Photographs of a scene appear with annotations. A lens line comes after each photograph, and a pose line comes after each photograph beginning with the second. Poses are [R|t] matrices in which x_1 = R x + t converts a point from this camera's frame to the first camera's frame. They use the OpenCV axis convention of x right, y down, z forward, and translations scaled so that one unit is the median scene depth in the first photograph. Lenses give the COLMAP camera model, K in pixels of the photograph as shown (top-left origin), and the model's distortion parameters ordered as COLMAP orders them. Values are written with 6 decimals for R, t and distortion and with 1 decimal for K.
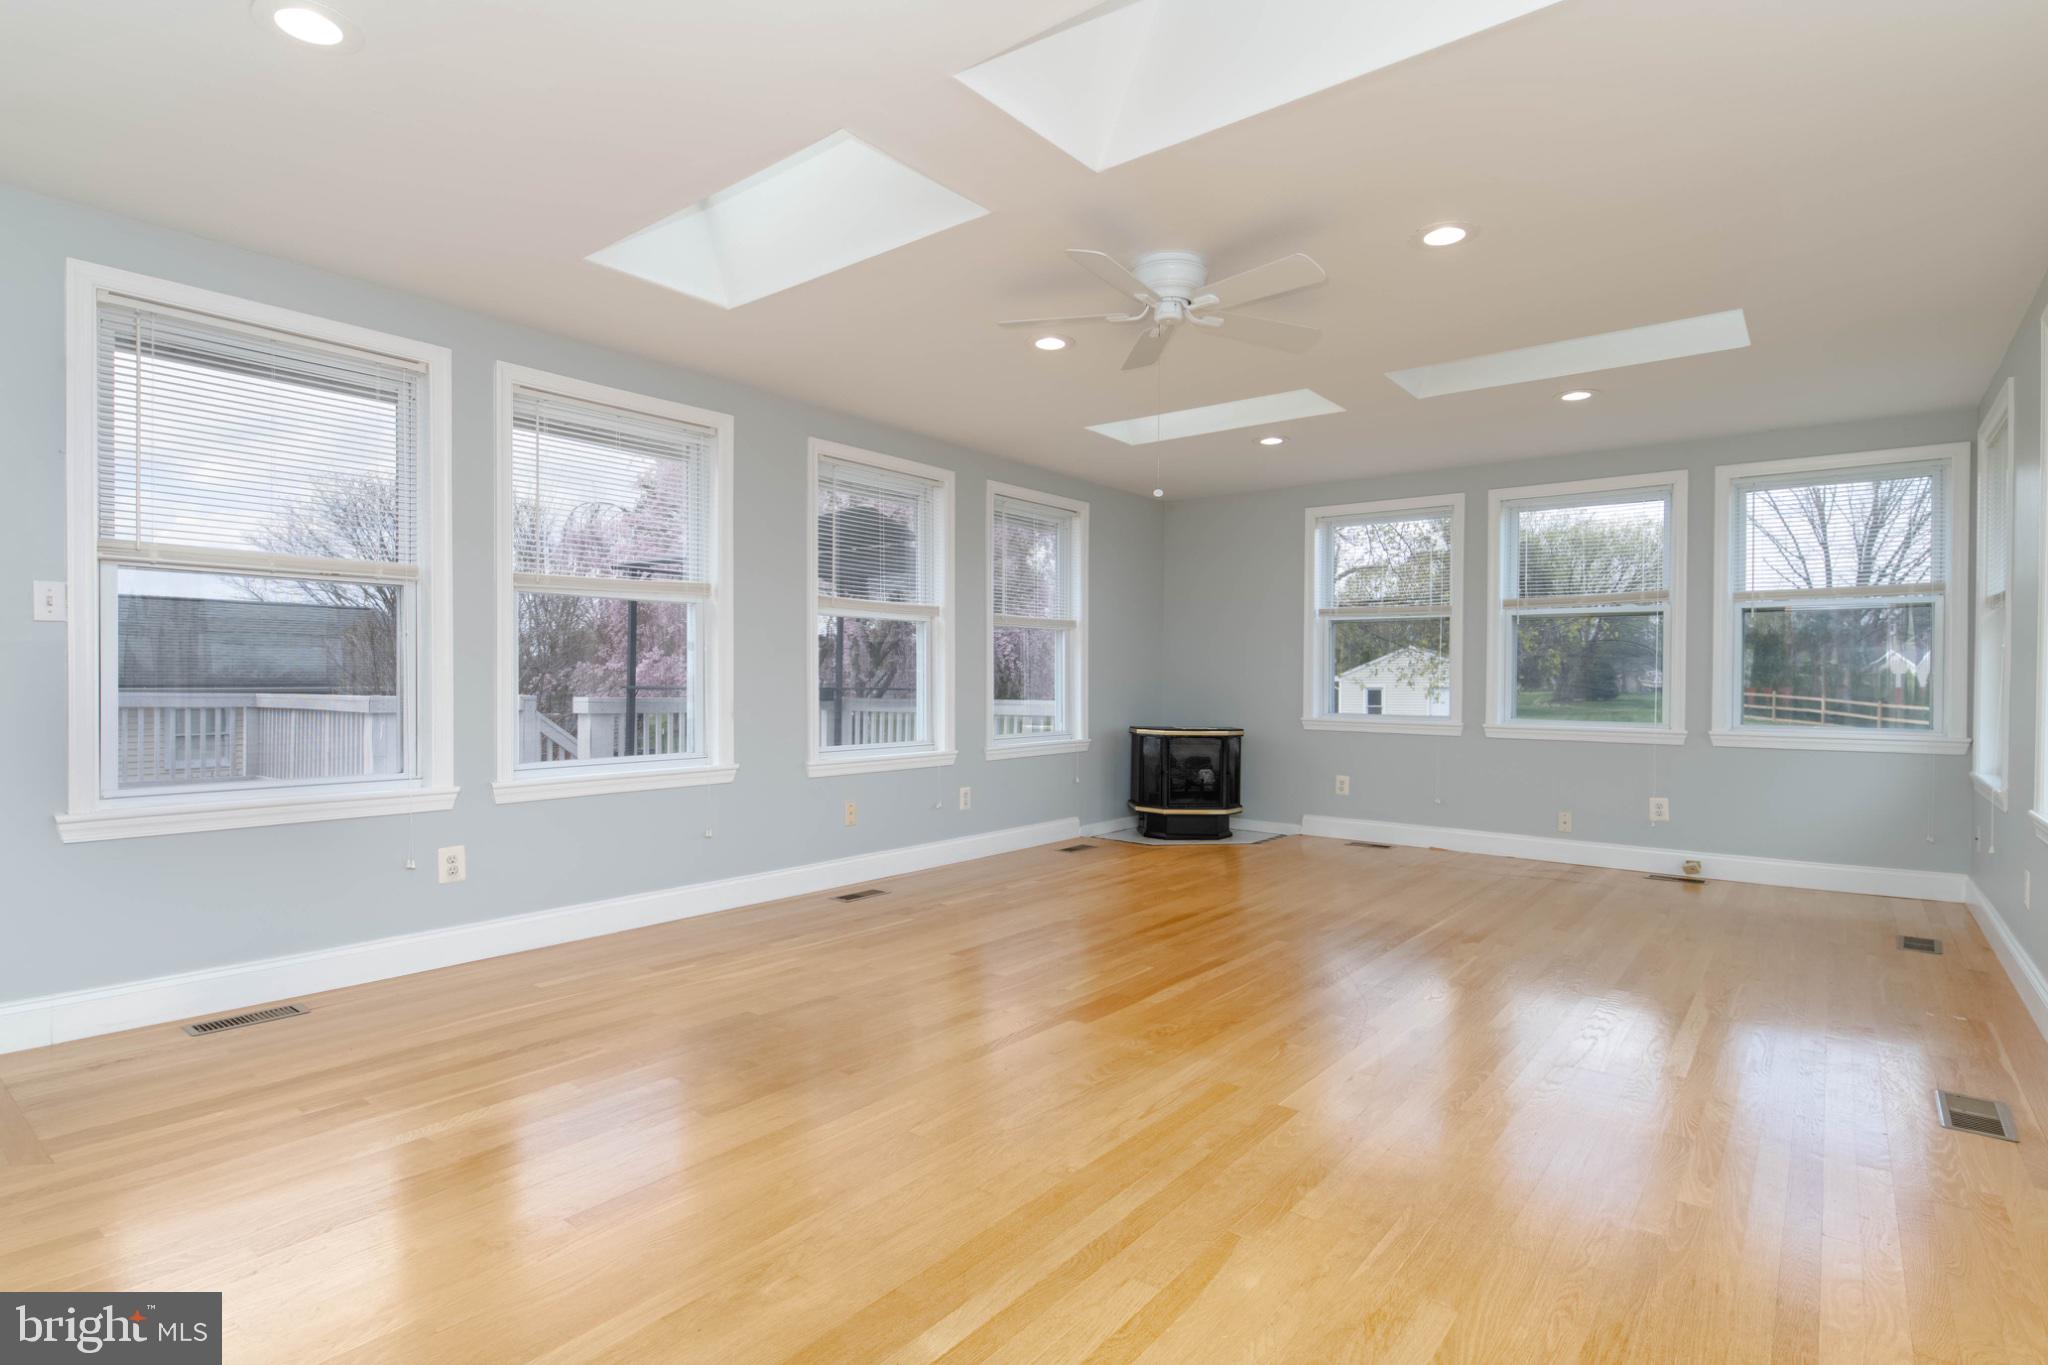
lens RADIAL K [[1008.4, 0, 1034.6], [0, 1008.4, 681.8], [0, 0, 1]] dist [-0.001347, -0.001183]
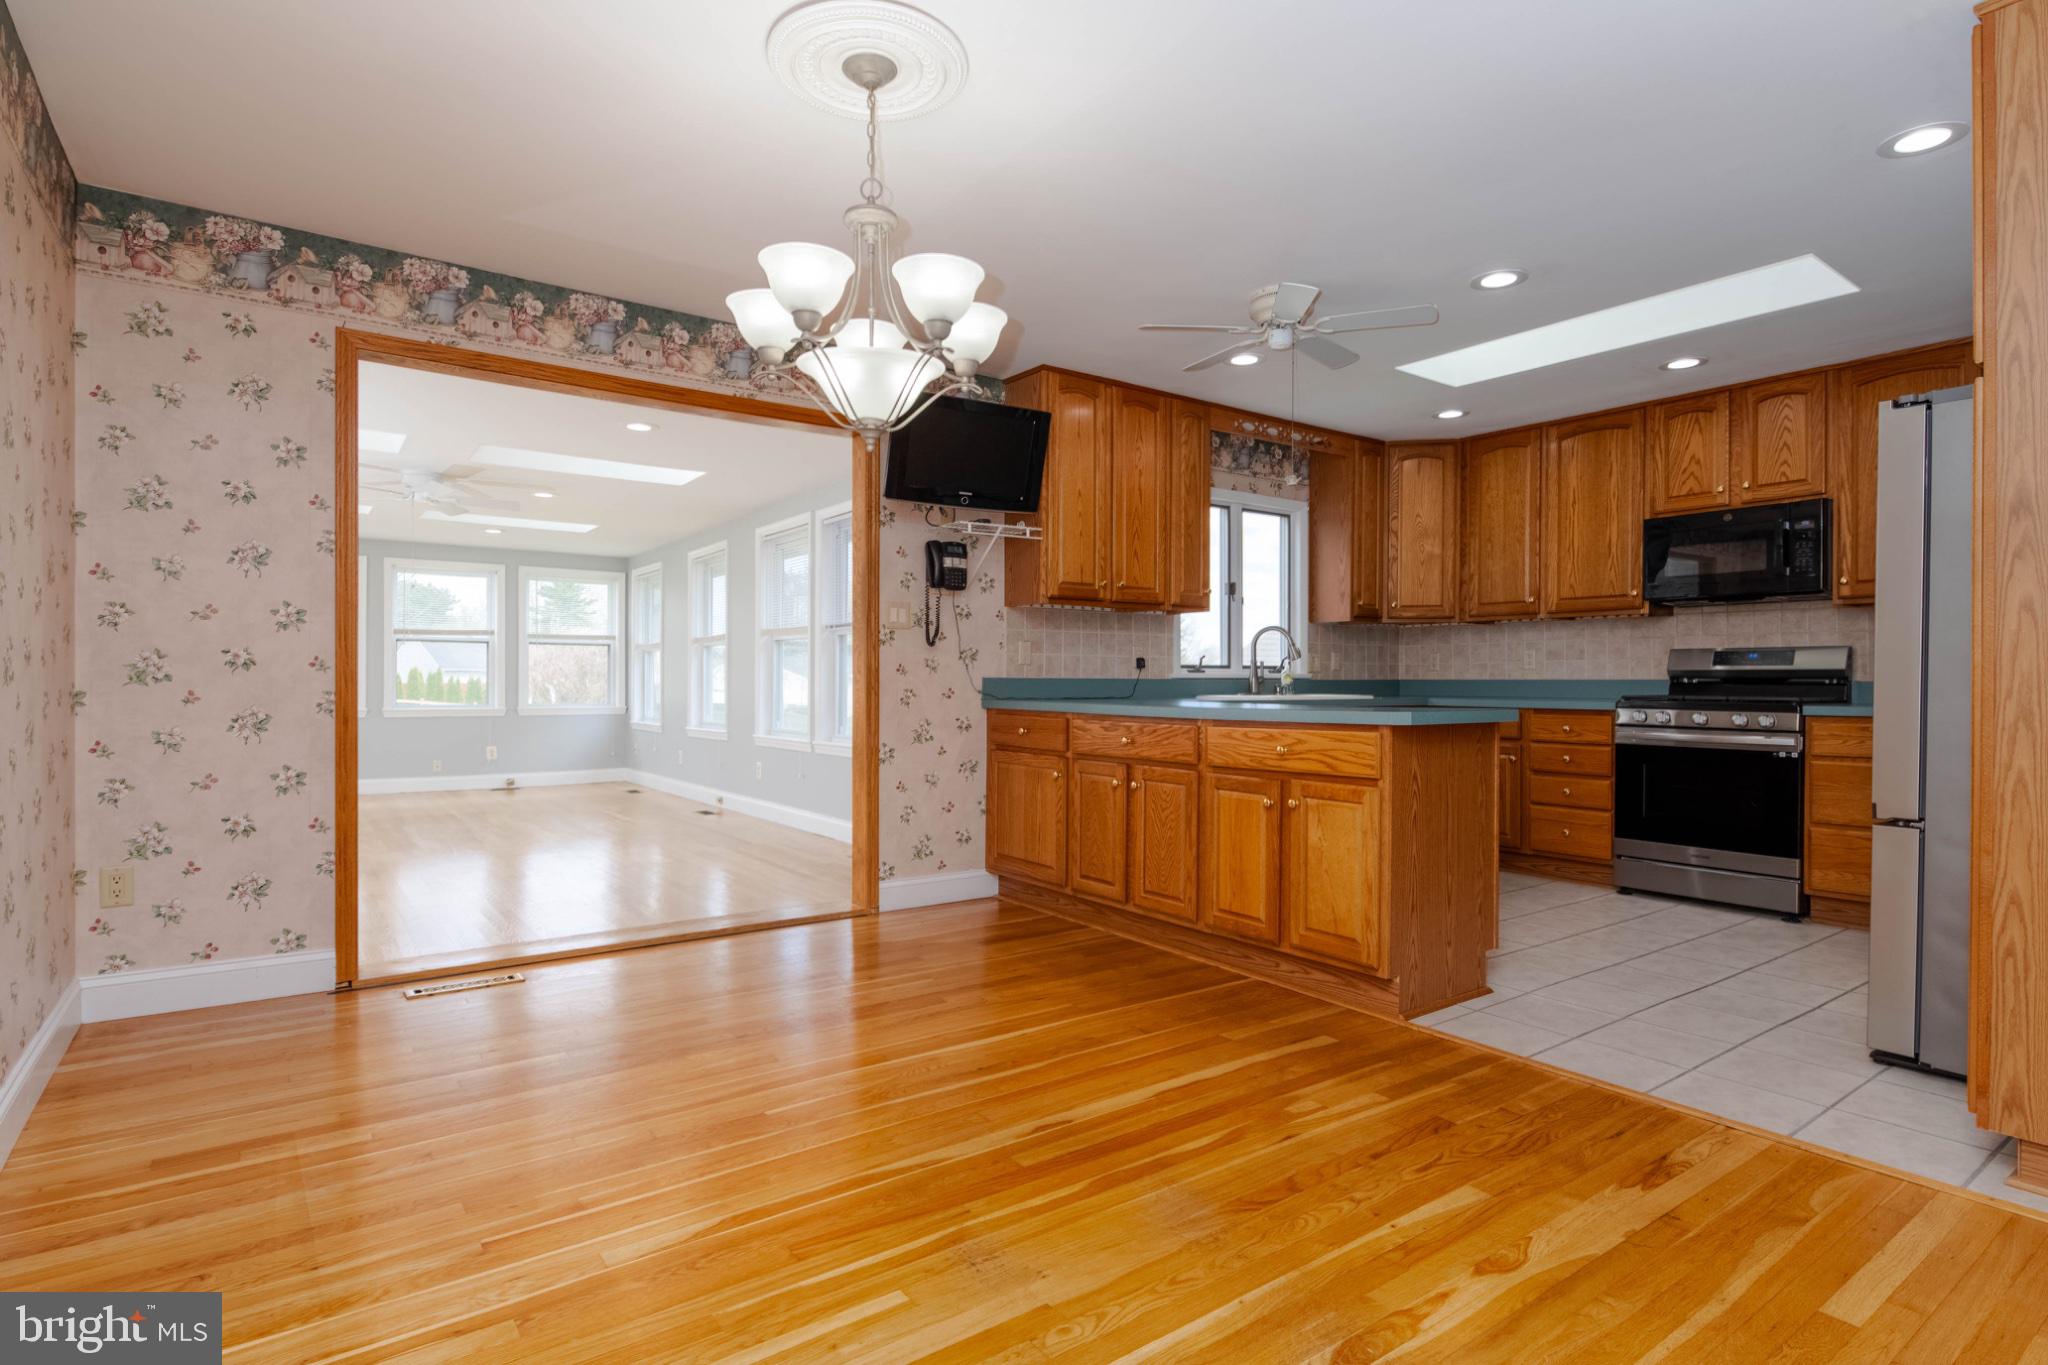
lens RADIAL K [[1035.6, 0, 1032.8], [0, 1035.6, 686.3], [0, 0, 1]] dist [0.006122, -0.001649]
pose [[0.271060, -0.006580, 0.962540, -0.801463], [0.000591, 0.999978, 0.006670, -0.002479], [-0.962562, -0.001239, 0.271058, -0.379744]]
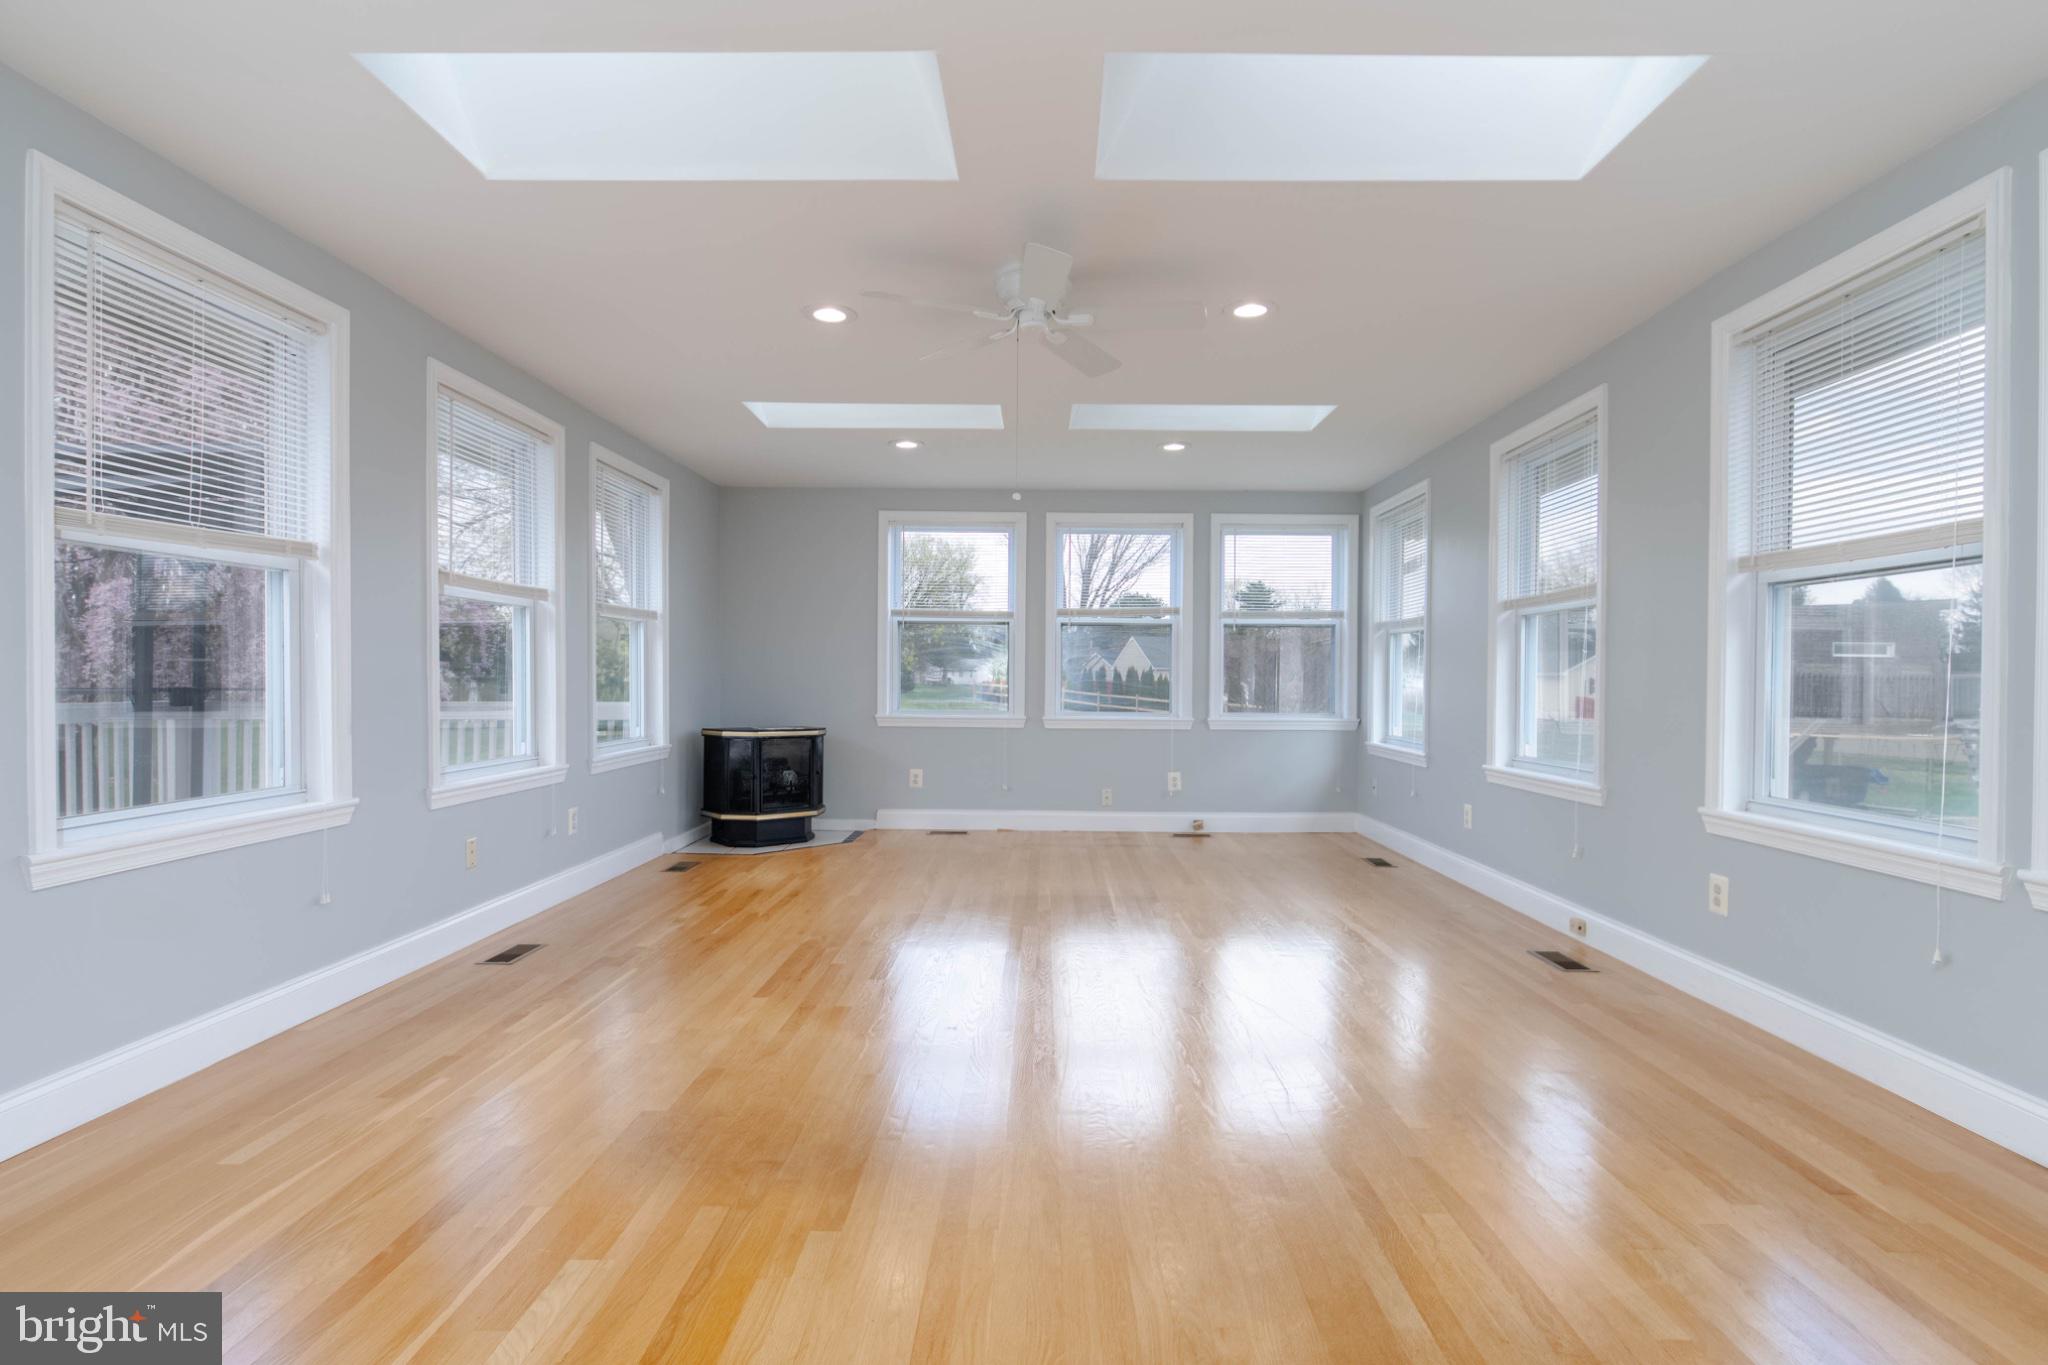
lens RADIAL K [[1008.4, 0, 1034.6], [0, 1008.4, 681.8], [0, 0, 1]] dist [-0.001347, -0.001183]
pose [[0.791964, -0.002816, 0.610562, -0.257229], [-0.000389, 0.999987, 0.005117, -0.003654], [-0.610568, -0.004289, 0.791952, 0.100862]]
